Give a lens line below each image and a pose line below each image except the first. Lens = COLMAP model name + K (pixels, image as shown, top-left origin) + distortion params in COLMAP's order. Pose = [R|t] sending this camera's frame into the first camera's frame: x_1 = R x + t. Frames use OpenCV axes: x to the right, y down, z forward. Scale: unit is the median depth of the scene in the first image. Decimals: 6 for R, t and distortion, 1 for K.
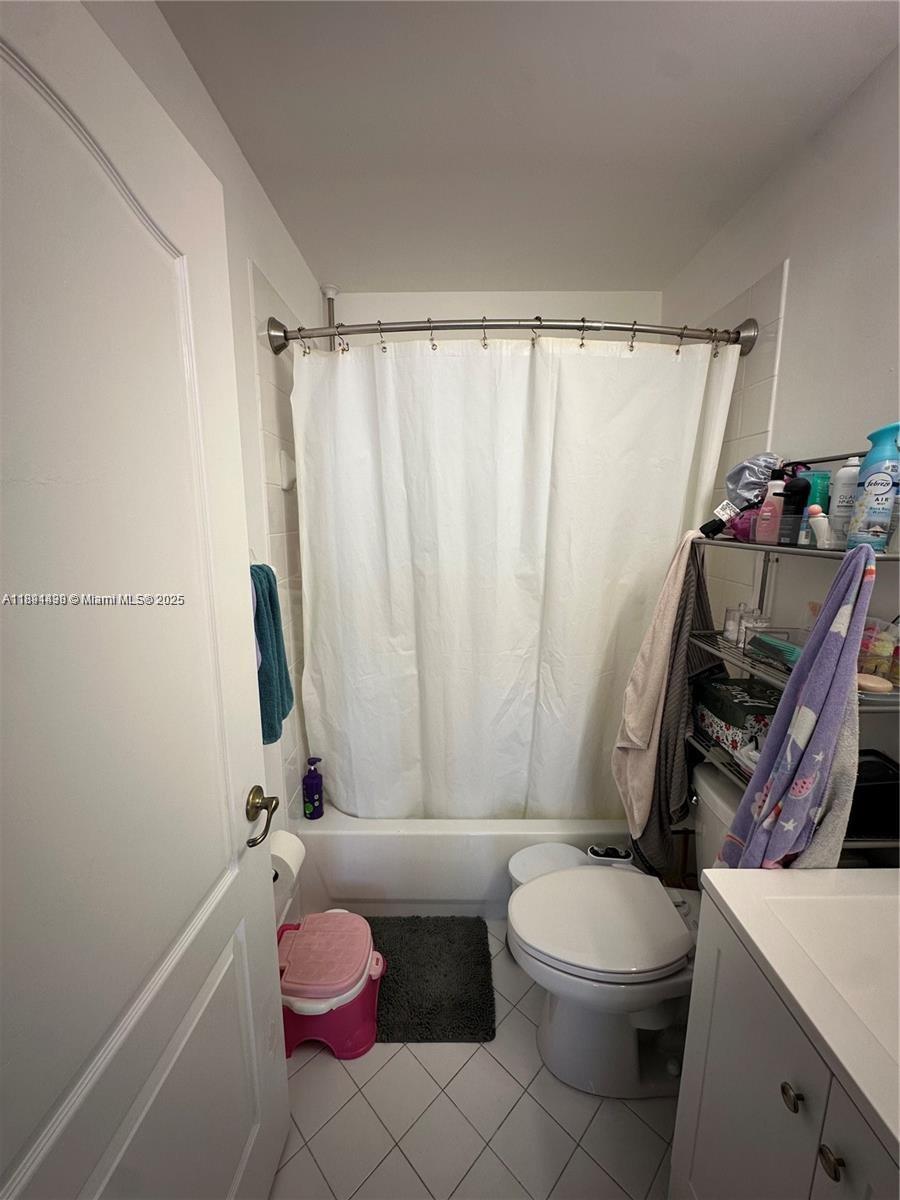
lens RADIAL K [[478.4, 0, 446.3], [0, 478.4, 603.4], [0, 0, 1]] dist [-0.004124, -0.000136]
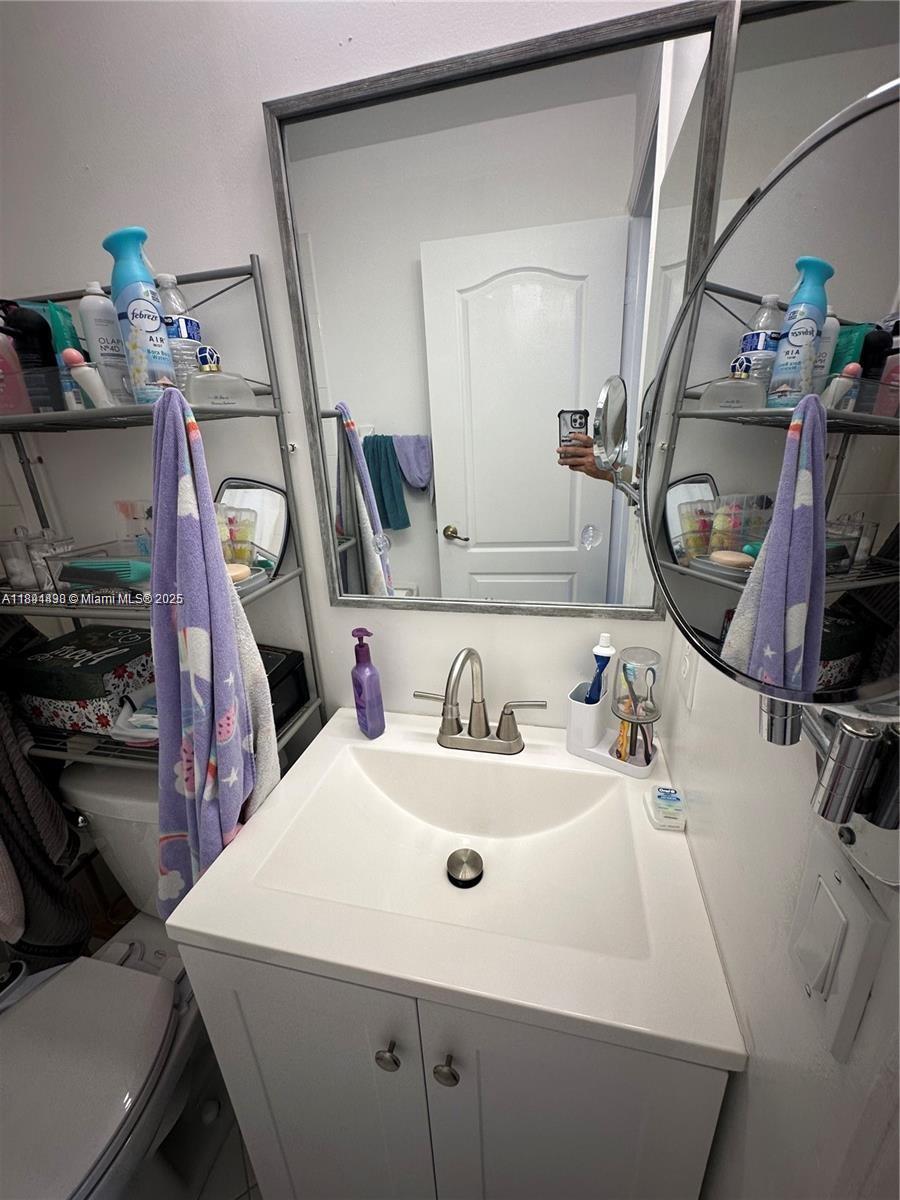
lens RADIAL K [[478.4, 0, 449.8], [0, 478.4, 599.9], [0, 0, 1]] dist [-0.004124, -0.000136]
pose [[0.227398, -0.335179, 0.914301, 0.164685], [0.225090, 0.931563, 0.285524, 0.051045], [-0.947431, 0.140872, 0.287281, 0.353124]]
